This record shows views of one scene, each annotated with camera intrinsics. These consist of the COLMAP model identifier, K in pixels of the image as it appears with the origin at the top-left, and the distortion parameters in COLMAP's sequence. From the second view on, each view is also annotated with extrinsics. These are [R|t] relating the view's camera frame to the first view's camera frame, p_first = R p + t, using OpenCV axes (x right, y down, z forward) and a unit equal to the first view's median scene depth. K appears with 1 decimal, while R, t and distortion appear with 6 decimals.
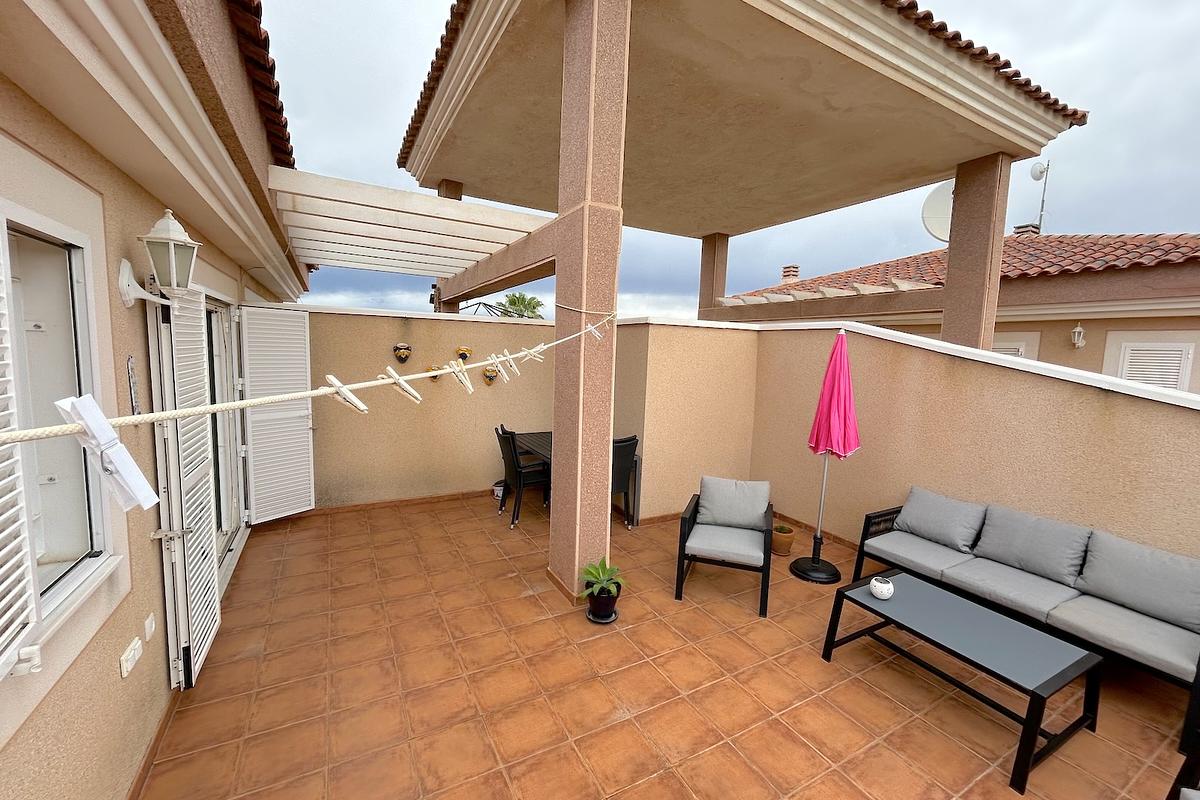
lens RADIAL K [[478.8, 0, 600.0], [0, 478.8, 400.0], [0, 0, 1]] dist [0.002259, -0.000011]
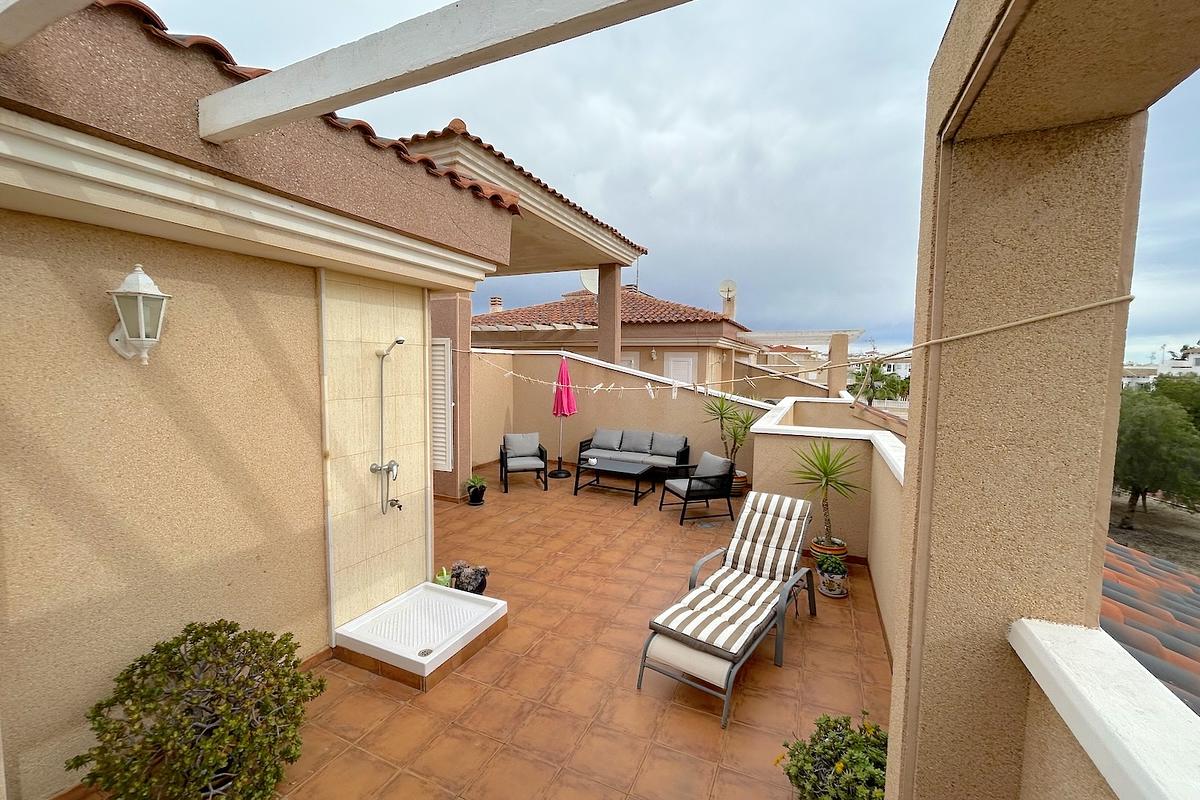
lens RADIAL K [[474.6, 0, 608.4], [0, 474.6, 405.0], [0, 0, 1]] dist [0.001951, 0.000052]
pose [[0.791975, -0.067720, 0.606787, -0.615629], [0.071218, 0.997292, 0.018350, 0.041645], [-0.606386, 0.028682, 0.794653, -0.764014]]
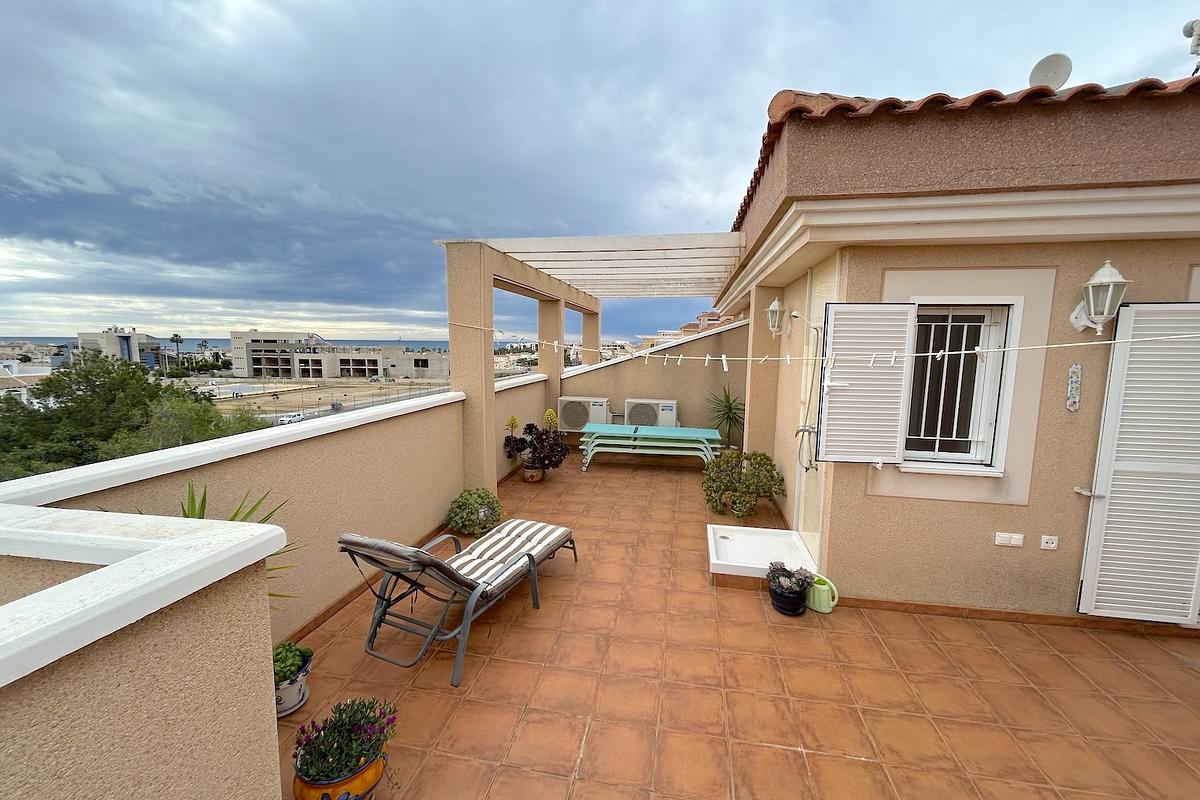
lens RADIAL K [[478.8, 0, 600.0], [0, 478.8, 400.0], [0, 0, 1]] dist [0.002259, -0.000011]
pose [[-0.634478, 0.053797, -0.771066, 0.576189], [-0.107585, 0.981718, 0.157021, -0.027933], [0.765417, 0.182582, -0.617091, 0.401960]]
